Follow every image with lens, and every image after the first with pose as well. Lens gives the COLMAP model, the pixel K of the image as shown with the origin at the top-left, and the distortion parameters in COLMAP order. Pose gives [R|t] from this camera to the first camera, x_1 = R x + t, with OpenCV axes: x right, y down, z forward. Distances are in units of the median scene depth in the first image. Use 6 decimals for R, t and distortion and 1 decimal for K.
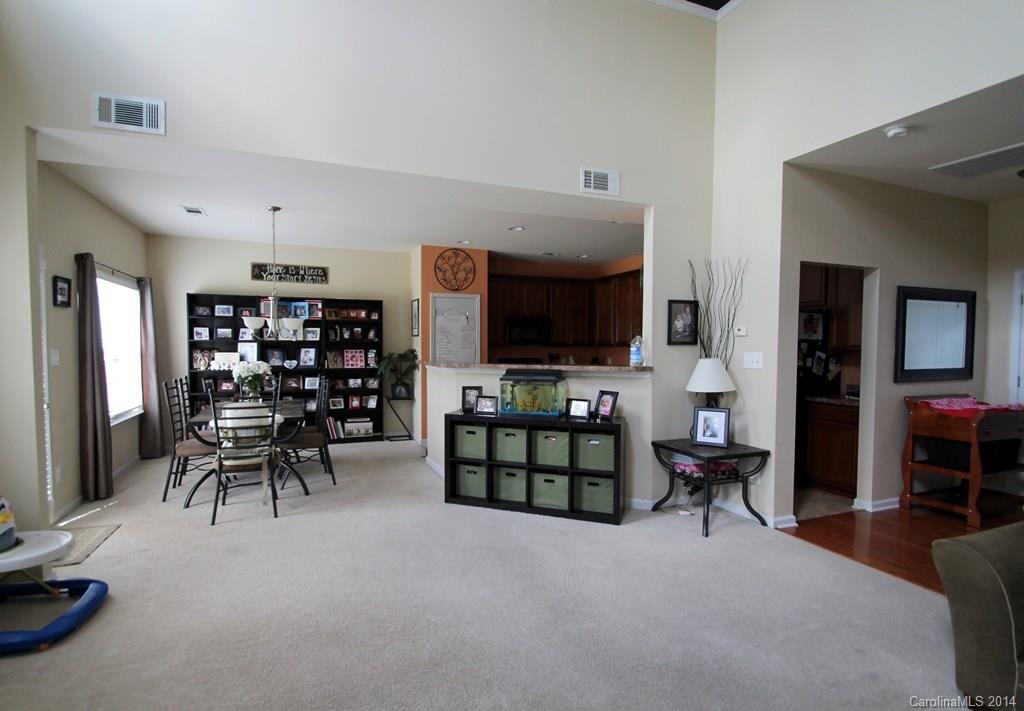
lens RADIAL K [[497.0, 0, 510.1], [0, 497.0, 361.9], [0, 0, 1]] dist [-0.000711, -0.000107]
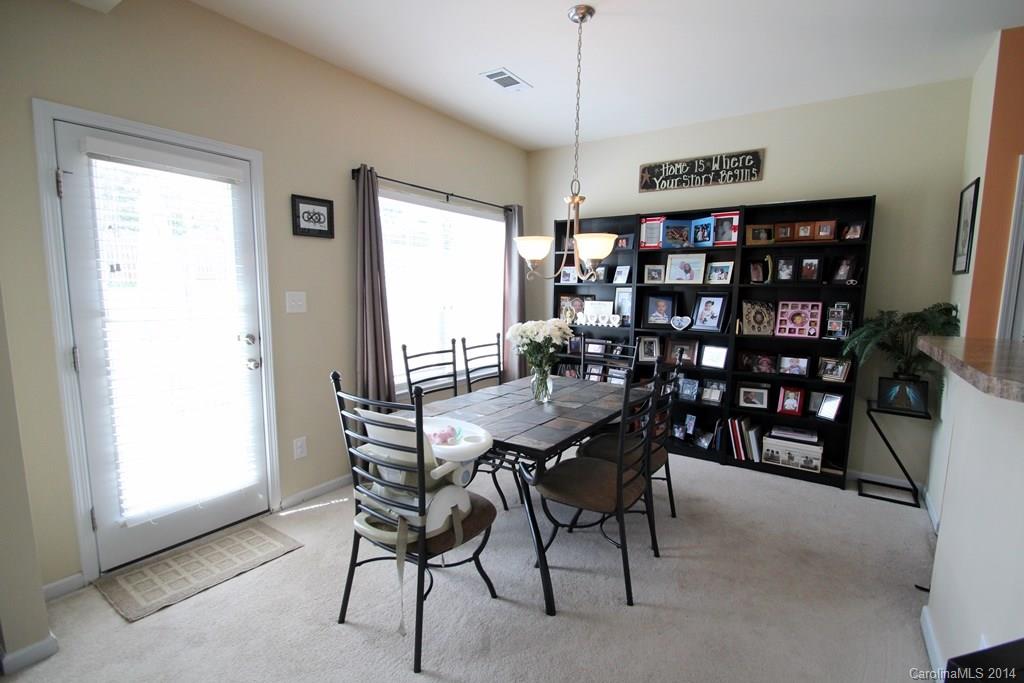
lens RADIAL K [[476.9, 0, 509.9], [0, 476.9, 351.7], [0, 0, 1]] dist [-0.007629, -0.003620]
pose [[0.536123, 0.111003, -0.836810, -0.054672], [-0.040449, 0.993556, 0.105880, -0.013042], [0.843170, -0.022917, 0.537158, 0.480010]]
